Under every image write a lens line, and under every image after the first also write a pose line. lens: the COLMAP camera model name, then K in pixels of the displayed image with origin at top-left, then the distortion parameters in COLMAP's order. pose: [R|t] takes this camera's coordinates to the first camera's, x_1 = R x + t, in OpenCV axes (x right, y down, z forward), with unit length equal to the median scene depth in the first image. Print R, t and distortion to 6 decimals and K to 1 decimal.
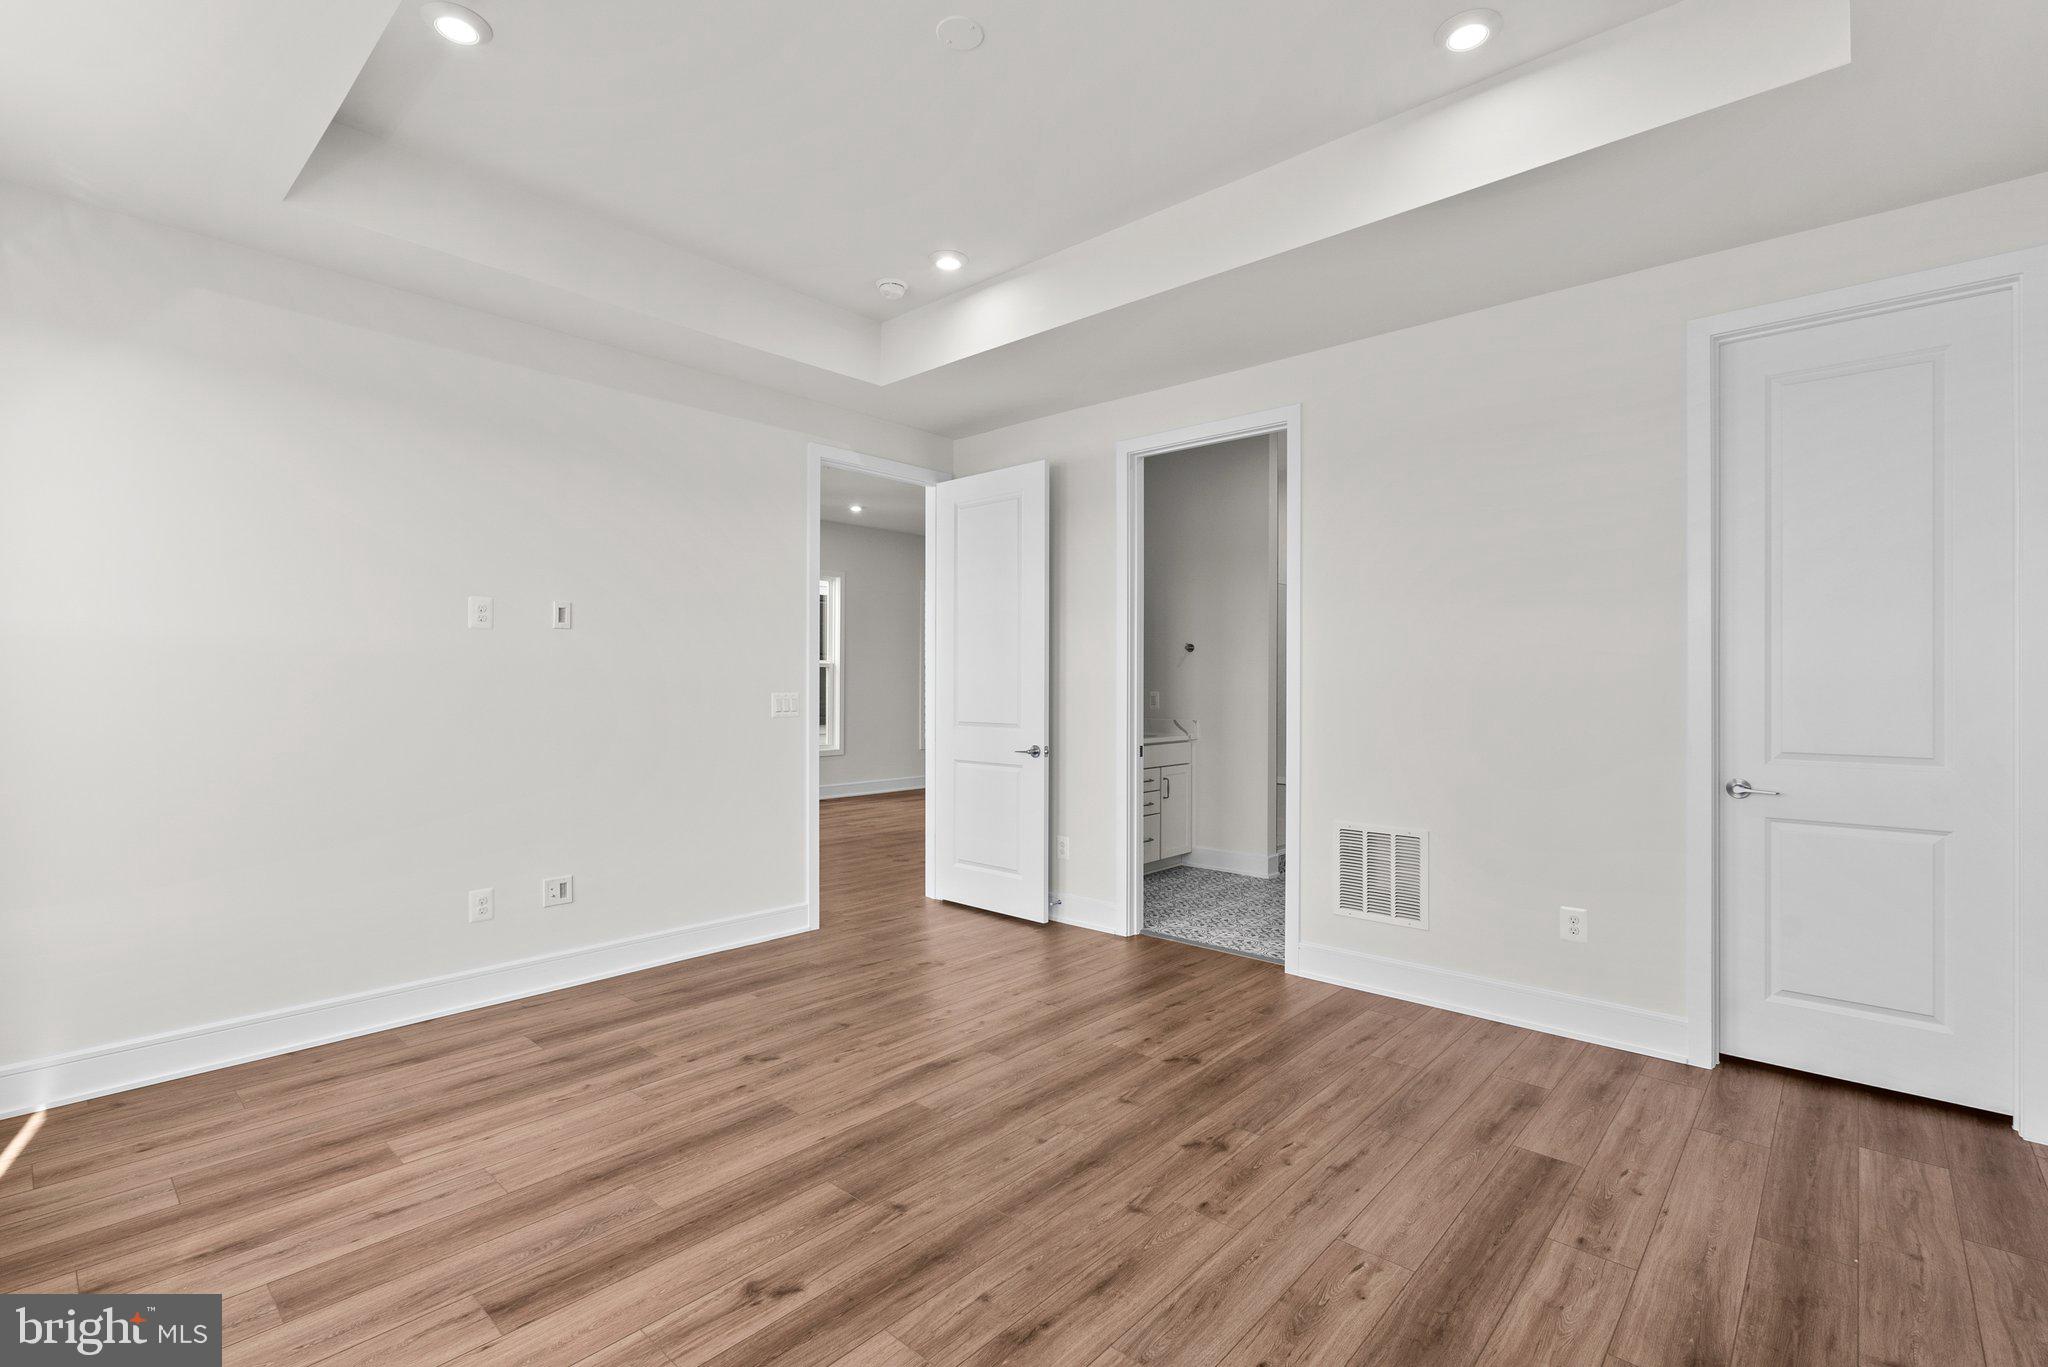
lens RADIAL K [[935.2, 0, 1024.4], [0, 935.2, 684.4], [0, 0, 1]] dist [0.001193, 0.000047]
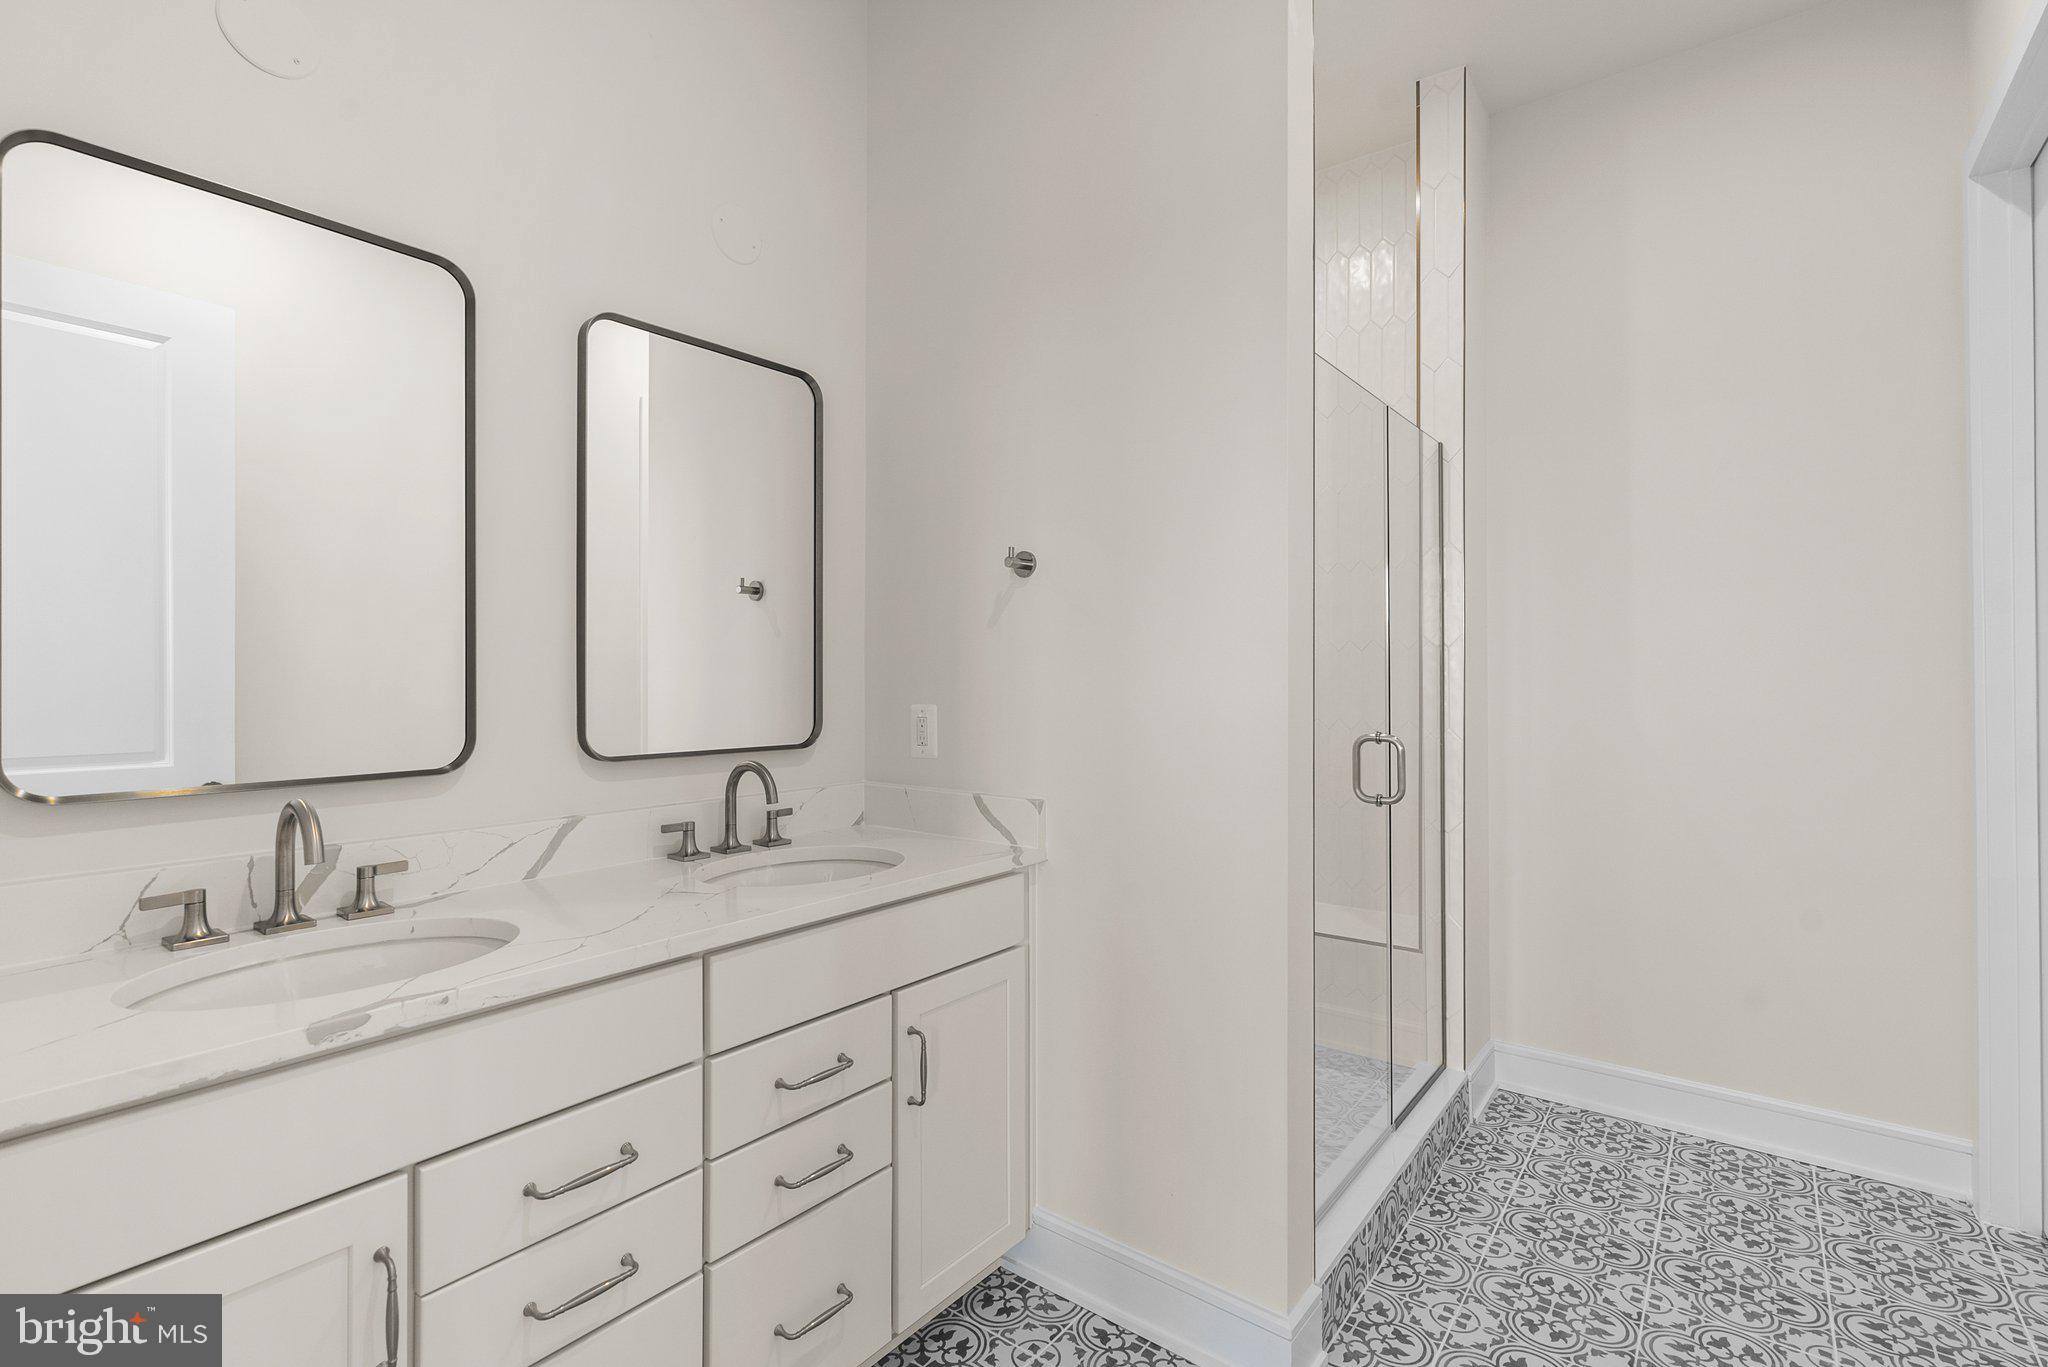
lens RADIAL K [[935.2, 0, 1023.4], [0, 935.2, 680.5], [0, 0, 1]] dist [0.001193, 0.000047]
pose [[0.997492, -0.003109, 0.070705, 0.163190], [0.003174, 0.999995, -0.000801, -0.000198], [-0.070703, 0.001024, 0.997497, 0.728725]]
